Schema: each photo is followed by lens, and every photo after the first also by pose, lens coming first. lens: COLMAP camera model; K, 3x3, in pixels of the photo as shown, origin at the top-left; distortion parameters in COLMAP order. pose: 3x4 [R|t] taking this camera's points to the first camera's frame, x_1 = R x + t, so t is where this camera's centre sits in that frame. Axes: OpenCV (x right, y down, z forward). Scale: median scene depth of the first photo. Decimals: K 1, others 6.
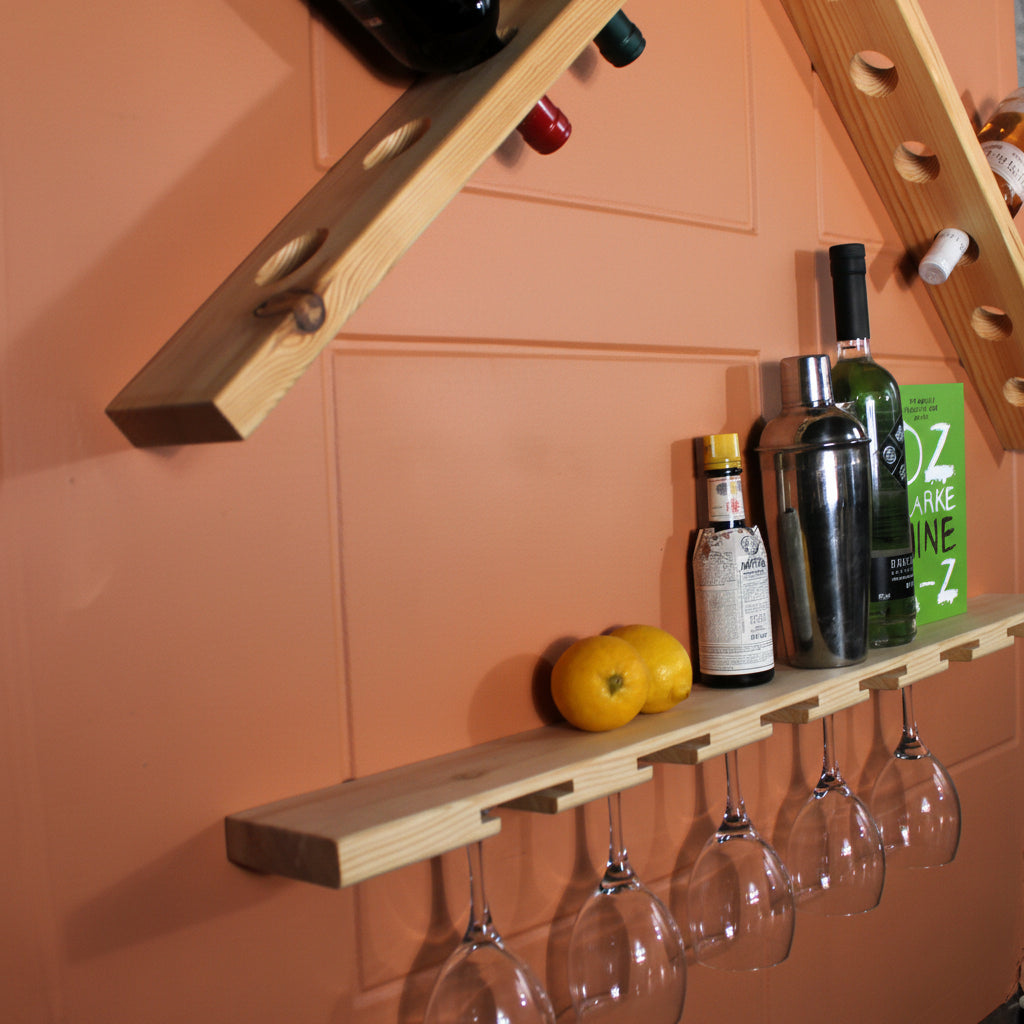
lens RADIAL K [[1342.7, 0, 512.0], [0, 1342.7, 512.0], [0, 0, 1]] dist [-0.139384, 0.058468]
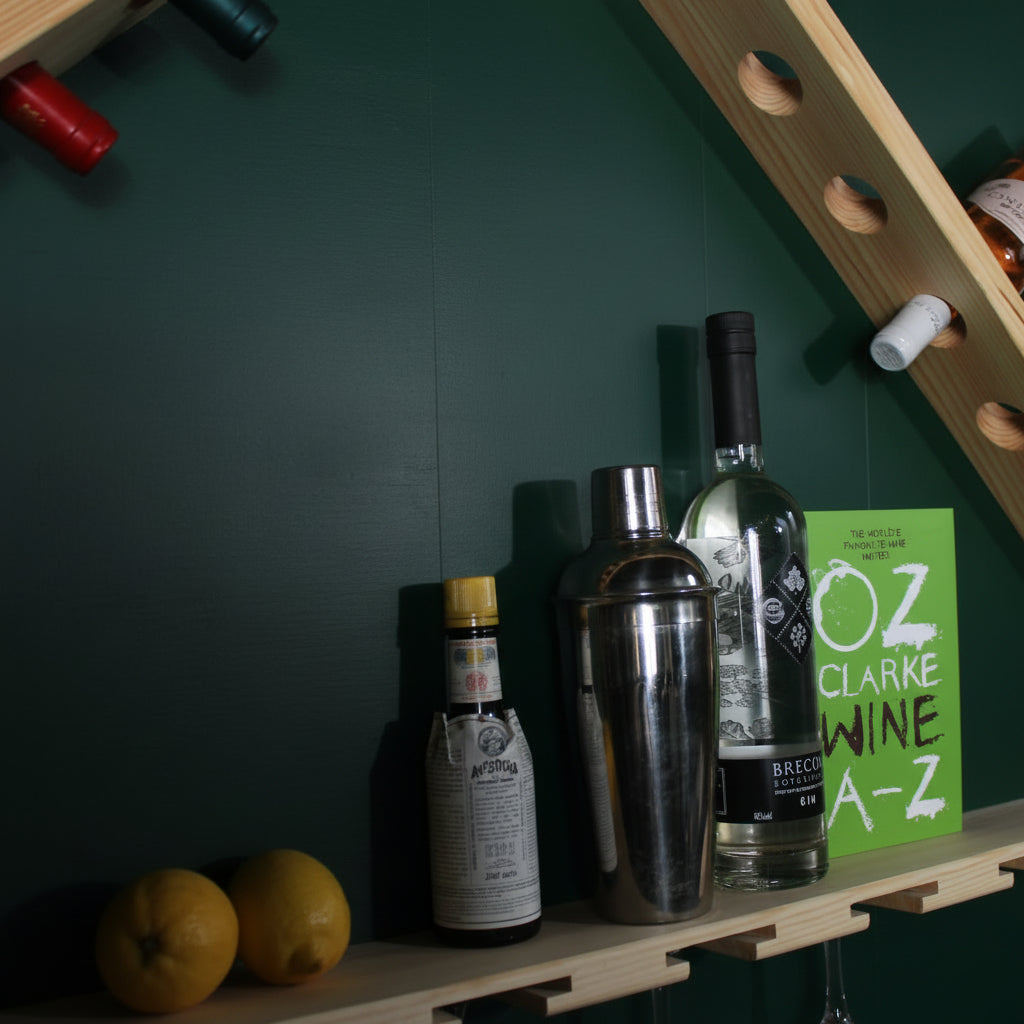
lens RADIAL K [[1230.3, 0, 512.0], [0, 1230.3, 512.0], [0, 0, 1]] dist [-0.214535, 0.283959]
pose [[0.967076, 0.005353, -0.254432, 0.332202], [-0.031391, 0.994653, -0.098389, -0.028971], [0.252545, 0.103136, 0.962073, 0.376200]]
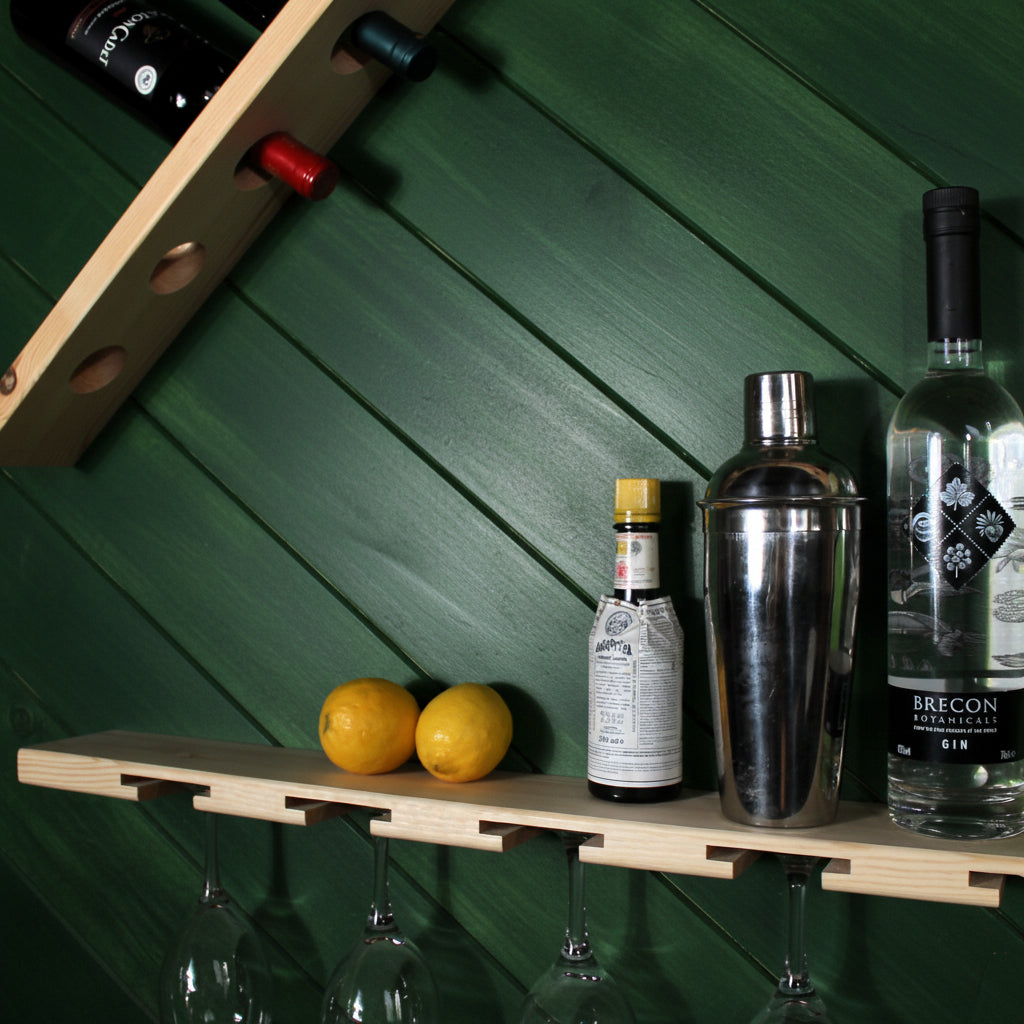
lens RADIAL K [[1230.3, 0, 512.0], [0, 1230.3, 512.0], [0, 0, 1]] dist [-0.214535, 0.283959]
pose [[0.332455, 0.073765, -0.940230, 0.791373], [-0.068000, 0.996217, 0.054113, -0.071006], [0.940664, 0.045946, 0.336213, 0.672702]]
